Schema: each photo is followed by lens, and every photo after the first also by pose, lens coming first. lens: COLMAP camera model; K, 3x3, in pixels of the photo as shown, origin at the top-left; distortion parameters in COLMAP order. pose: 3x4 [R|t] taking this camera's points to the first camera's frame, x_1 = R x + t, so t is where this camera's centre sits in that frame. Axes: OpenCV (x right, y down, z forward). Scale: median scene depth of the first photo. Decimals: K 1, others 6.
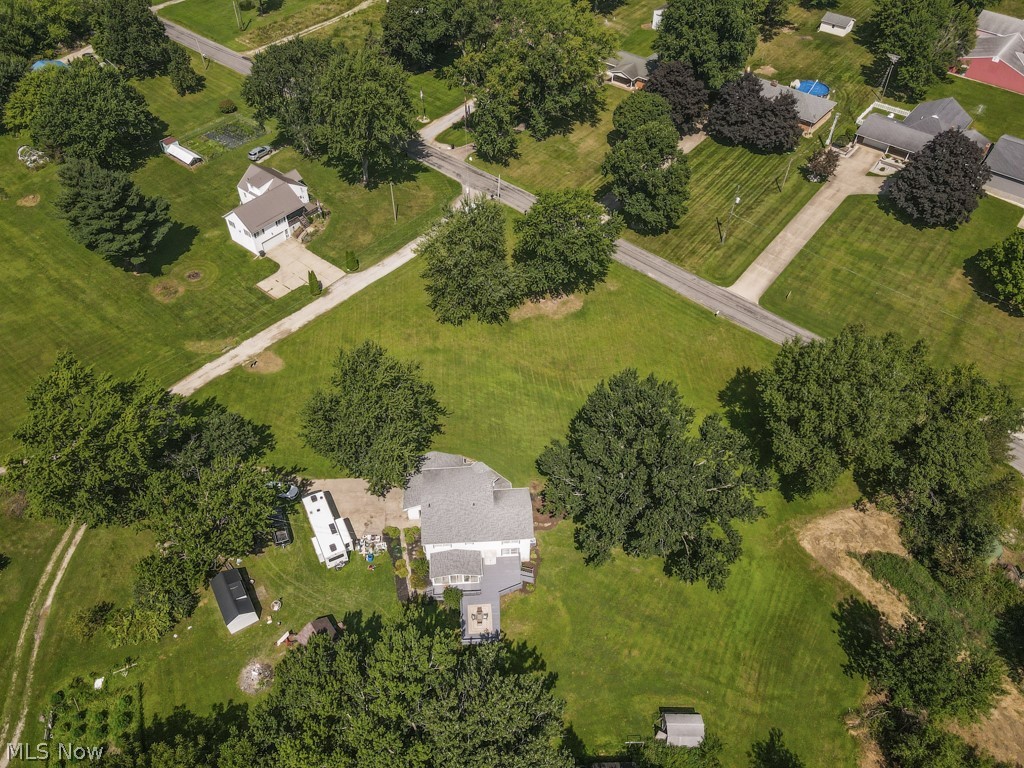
lens RADIAL K [[768.1, 0, 512.0], [0, 768.1, 384.0], [0, 0, 1]] dist [-0.002416, 0.042737]
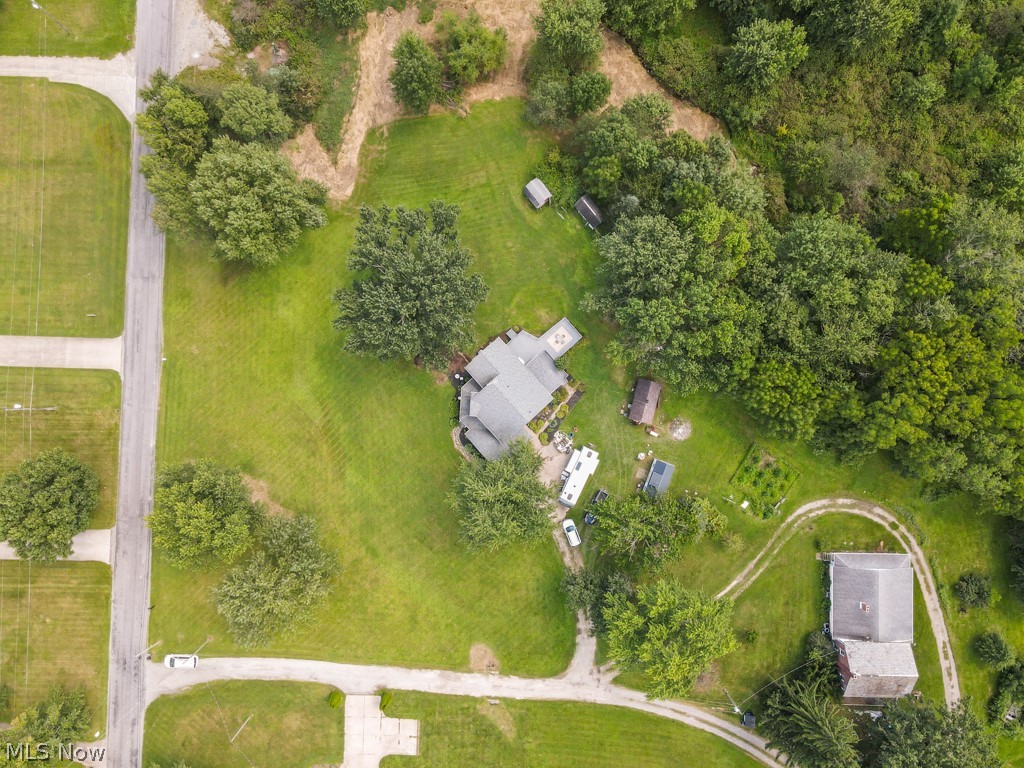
lens RADIAL K [[768.1, 0, 512.0], [0, 768.1, 384.0], [0, 0, 1]] dist [-0.002416, 0.042737]
pose [[-0.612499, -0.790353, -0.013660, -0.024699], [0.560007, -0.446055, 0.698160, -0.586536], [-0.557886, 0.419973, 0.715812, 0.038775]]
